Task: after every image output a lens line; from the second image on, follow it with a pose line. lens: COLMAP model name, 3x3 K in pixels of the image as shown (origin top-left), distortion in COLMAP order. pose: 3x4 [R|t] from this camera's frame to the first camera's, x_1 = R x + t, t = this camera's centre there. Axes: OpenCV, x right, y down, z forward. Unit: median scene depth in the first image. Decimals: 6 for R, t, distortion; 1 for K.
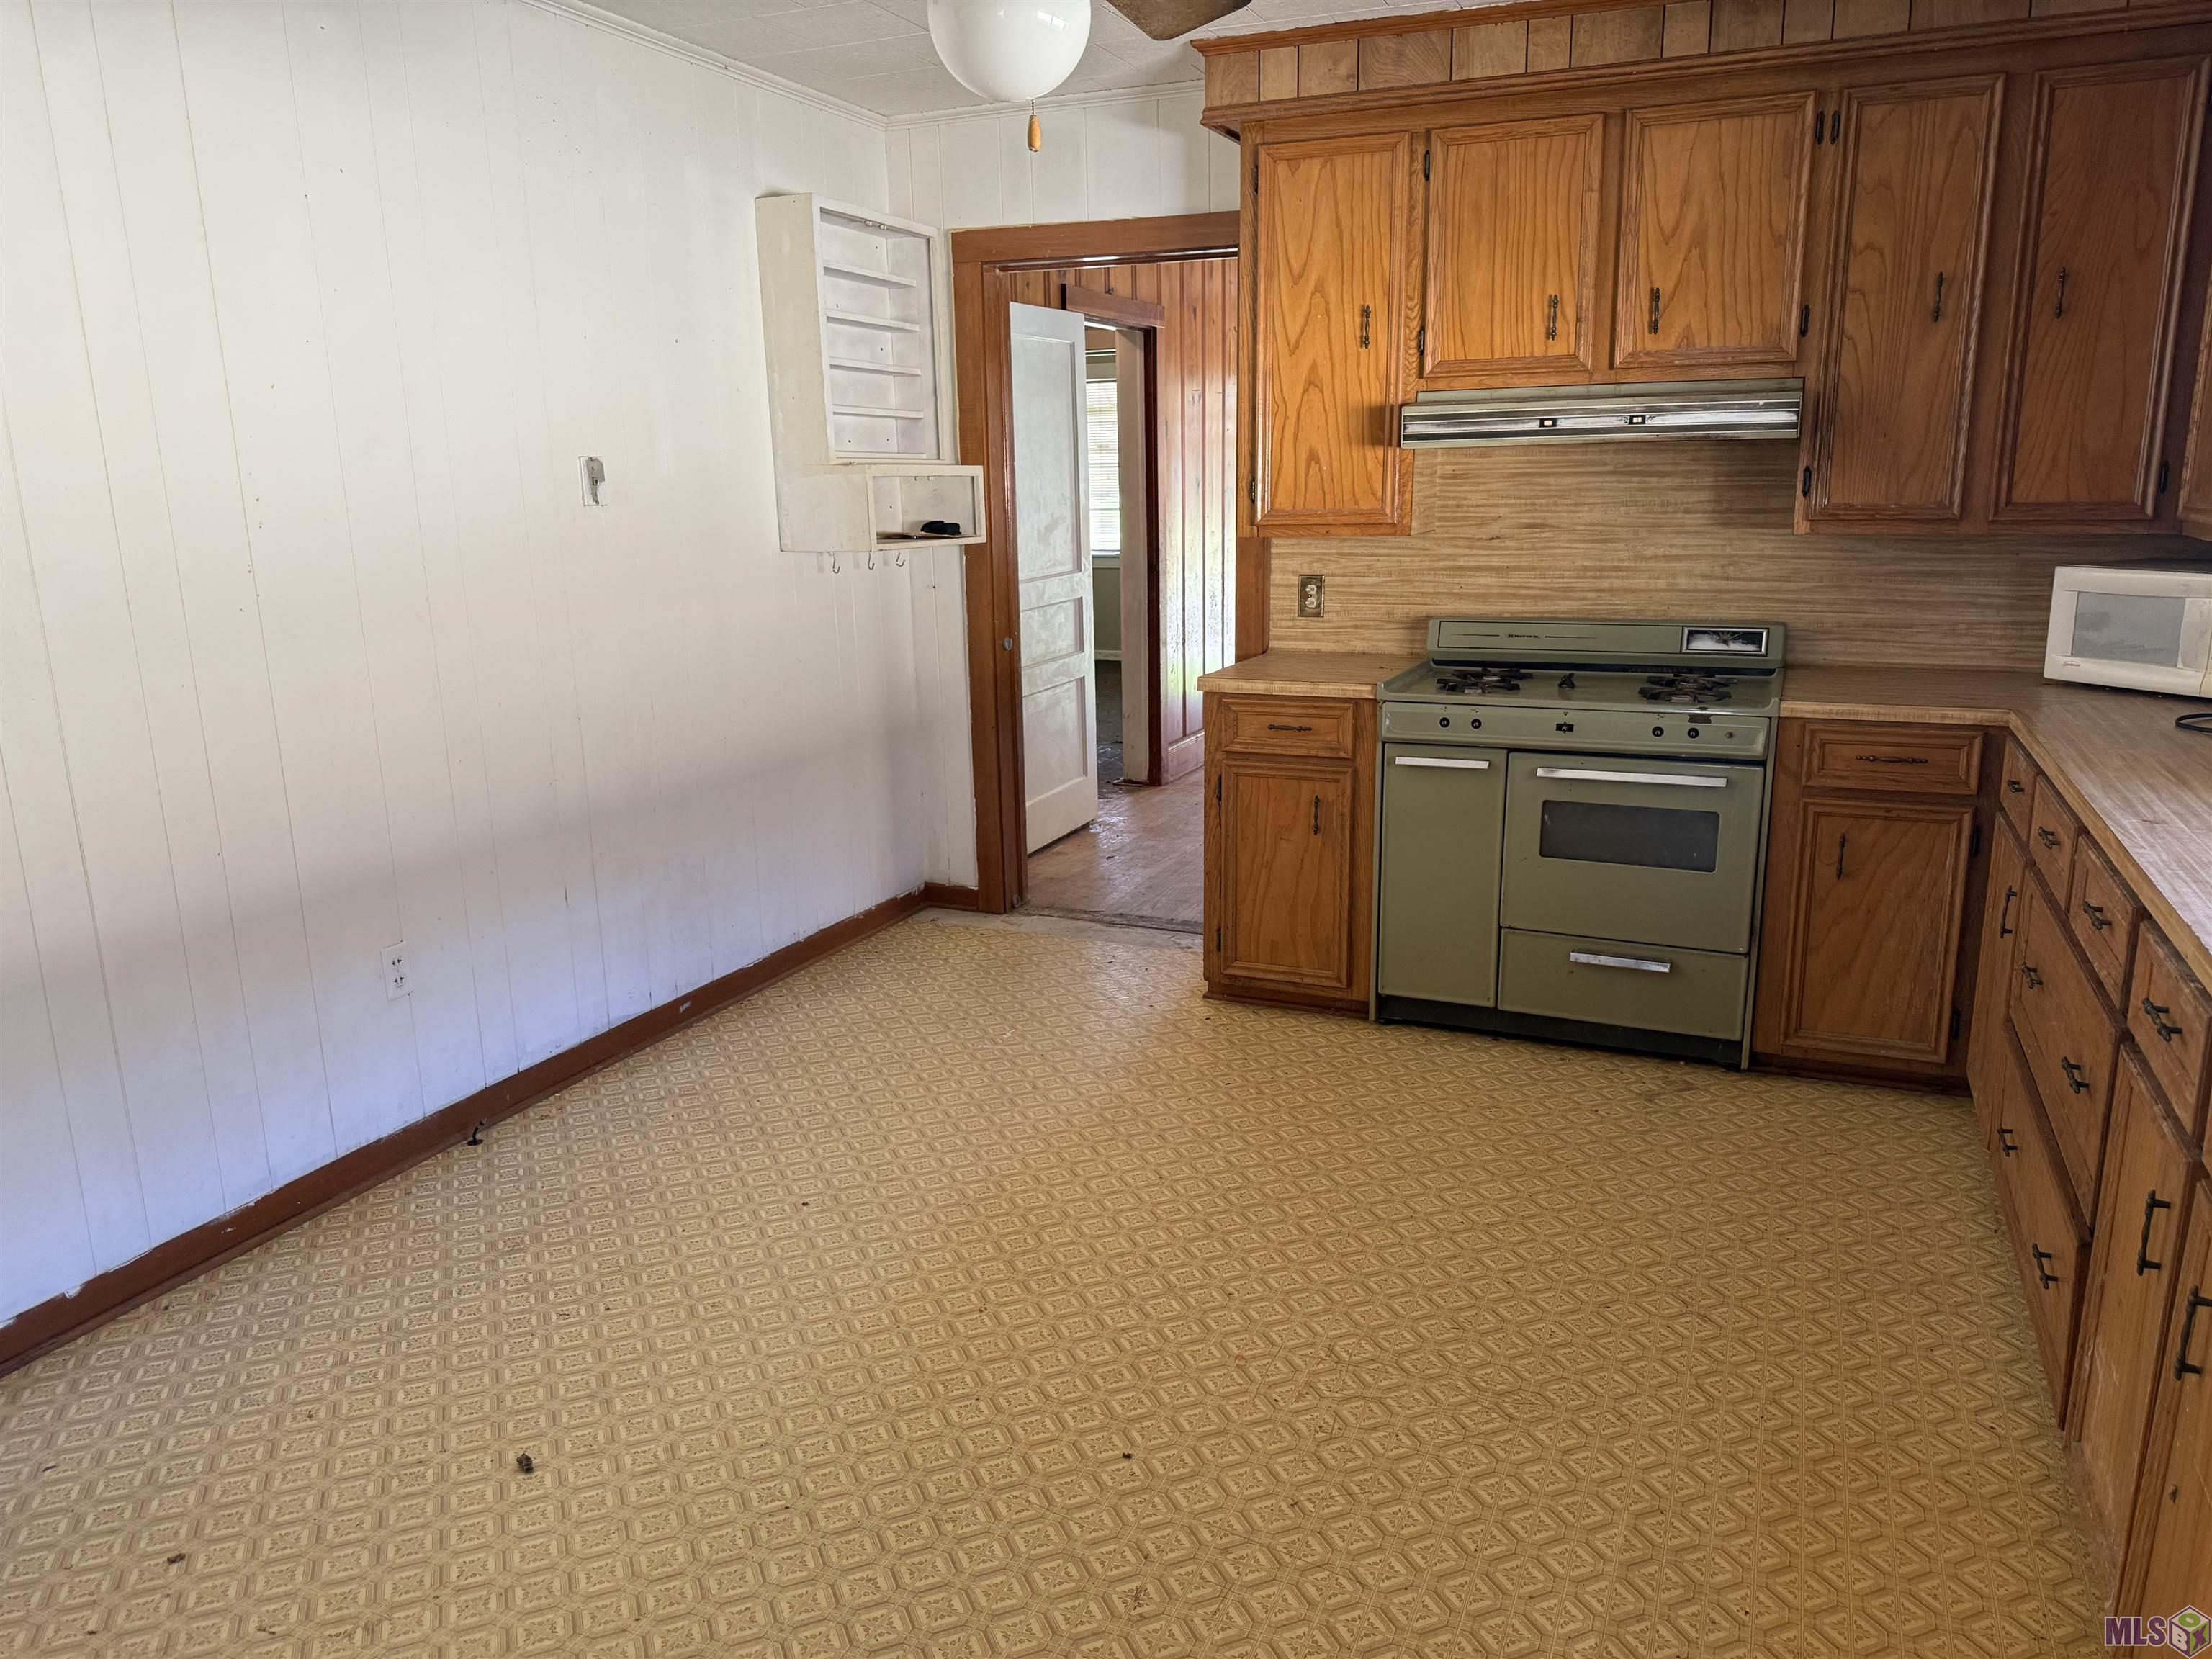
lens RADIAL K [[1556.3, 0, 1137.2], [0, 1556.3, 855.8], [0, 0, 1]] dist [0.054862, -0.070175]
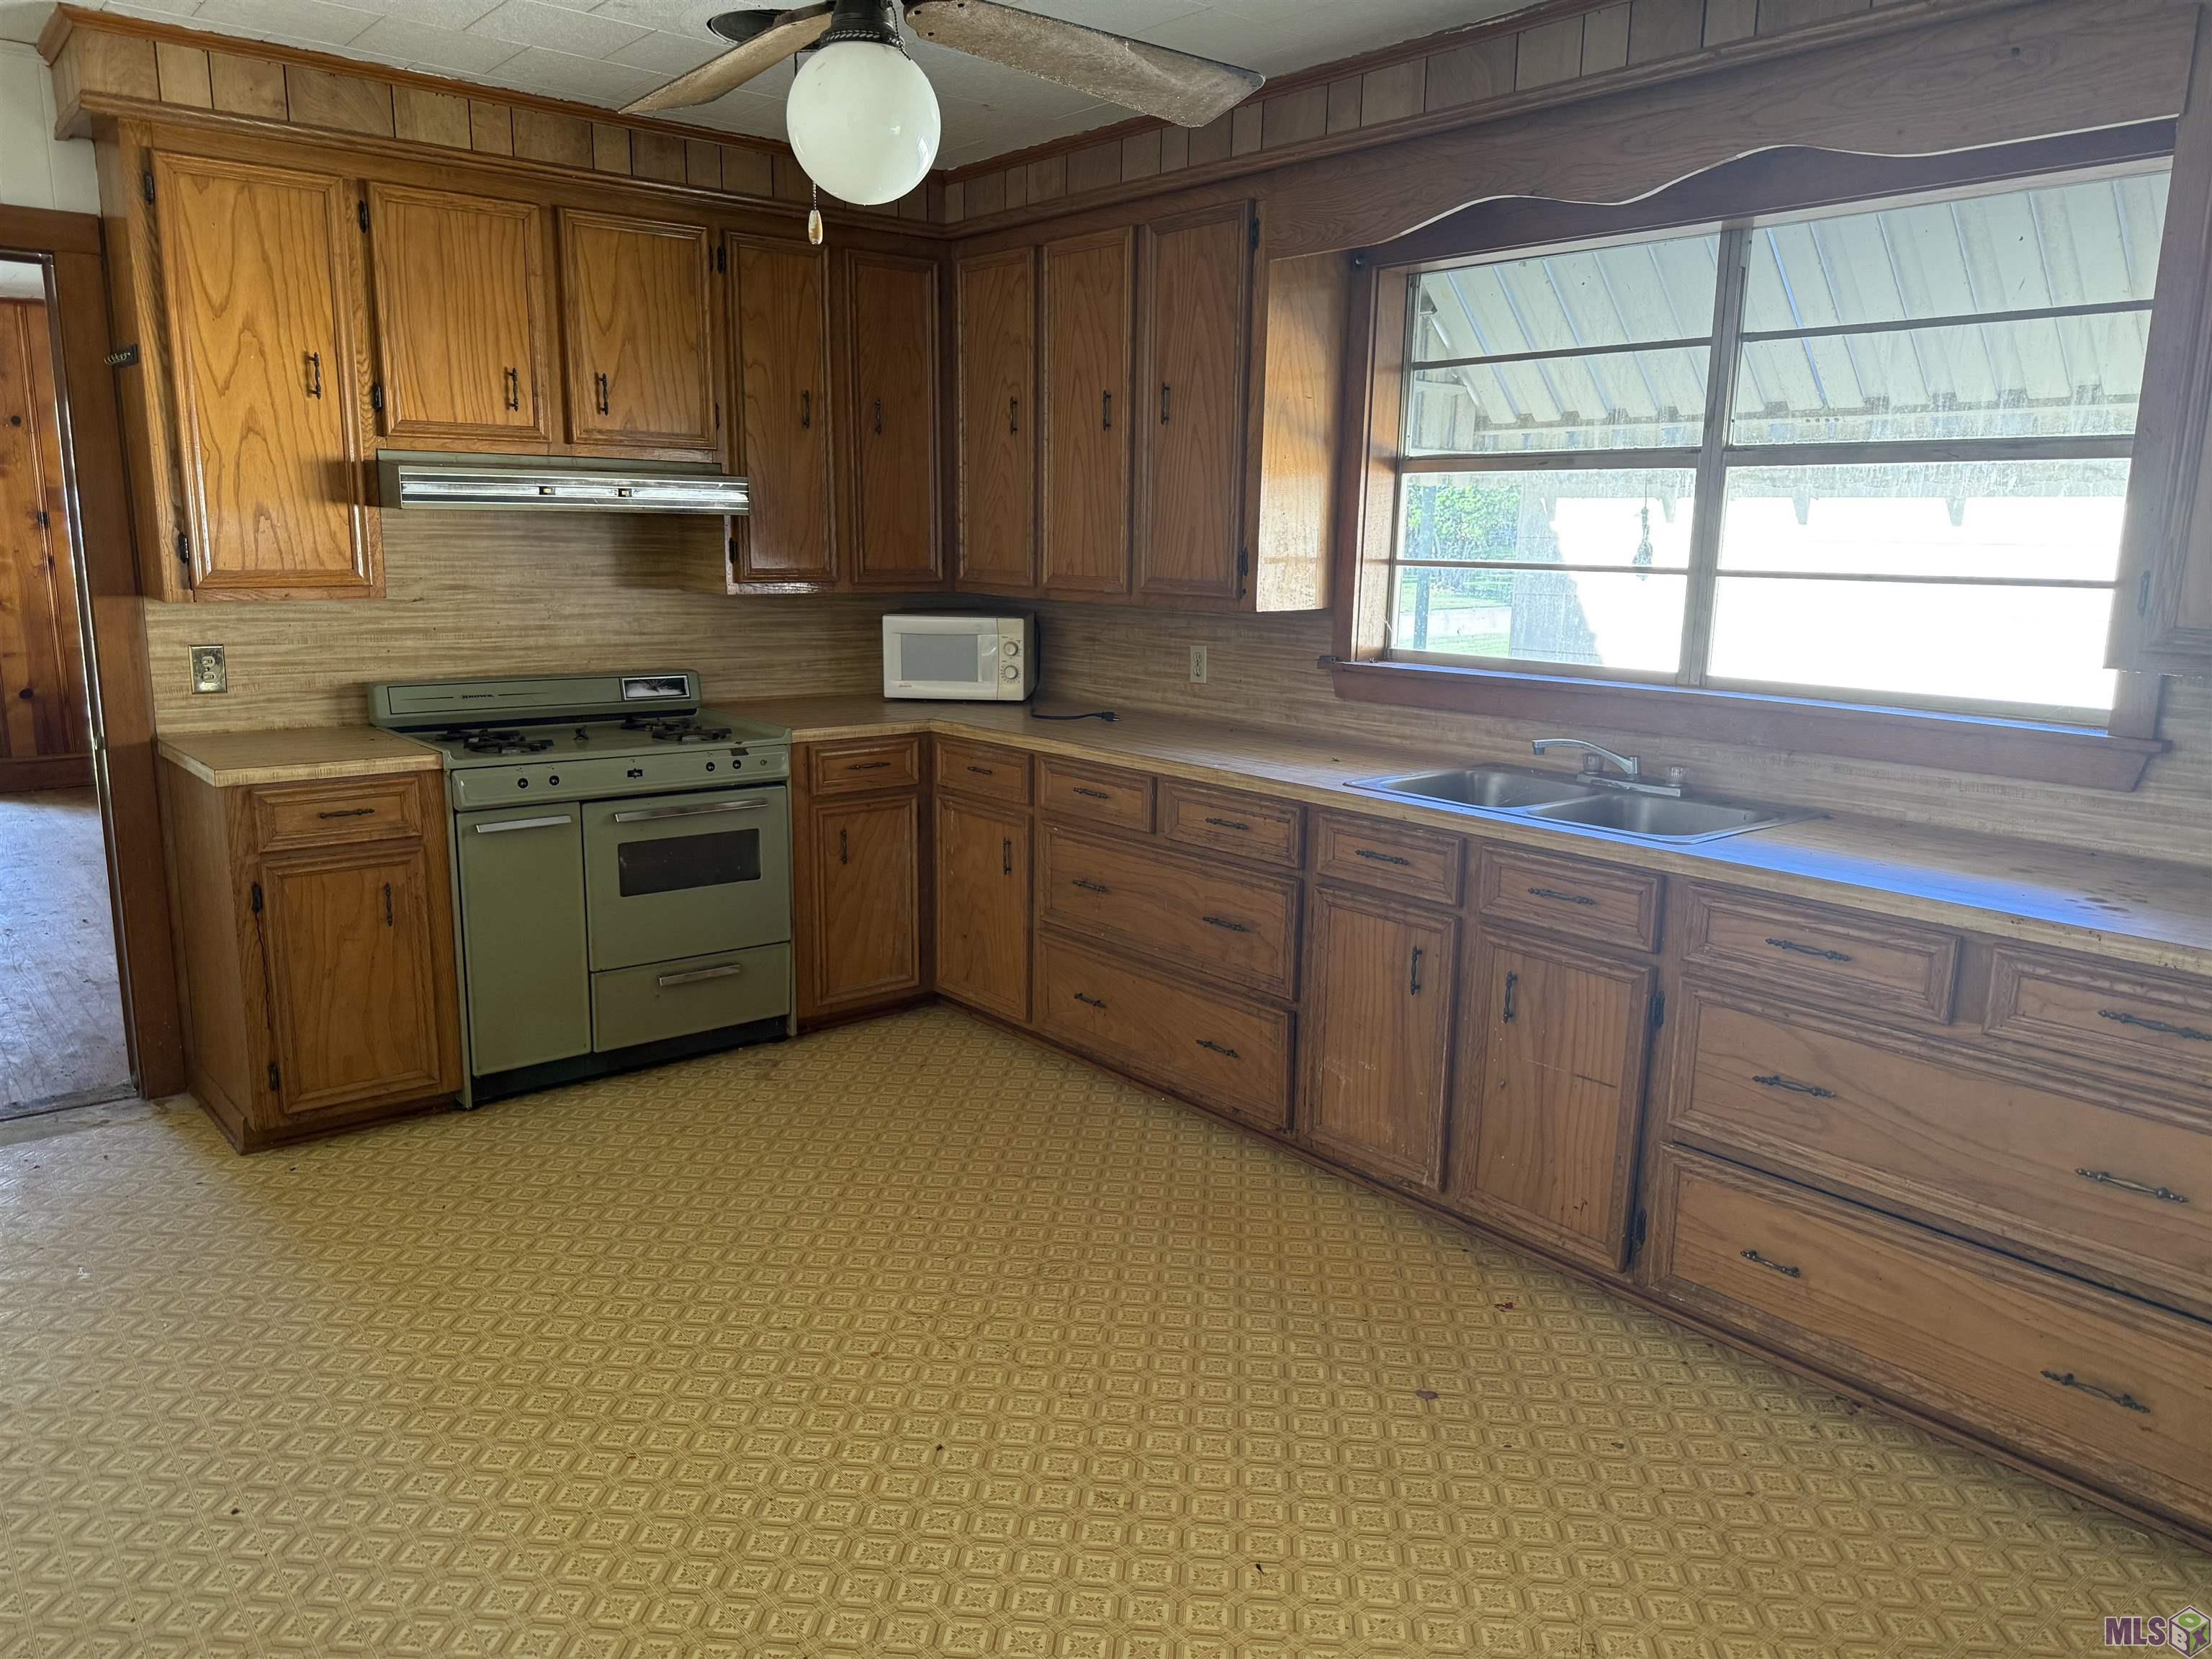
lens RADIAL K [[1556.3, 0, 1099.7], [0, 1556.3, 852.0], [0, 0, 1]] dist [0.054862, -0.070175]
pose [[0.455331, -0.158710, 0.876062, -0.504623], [0.193821, 0.978054, 0.076449, -0.045989], [-0.868969, 0.134989, 0.476099, 0.202476]]
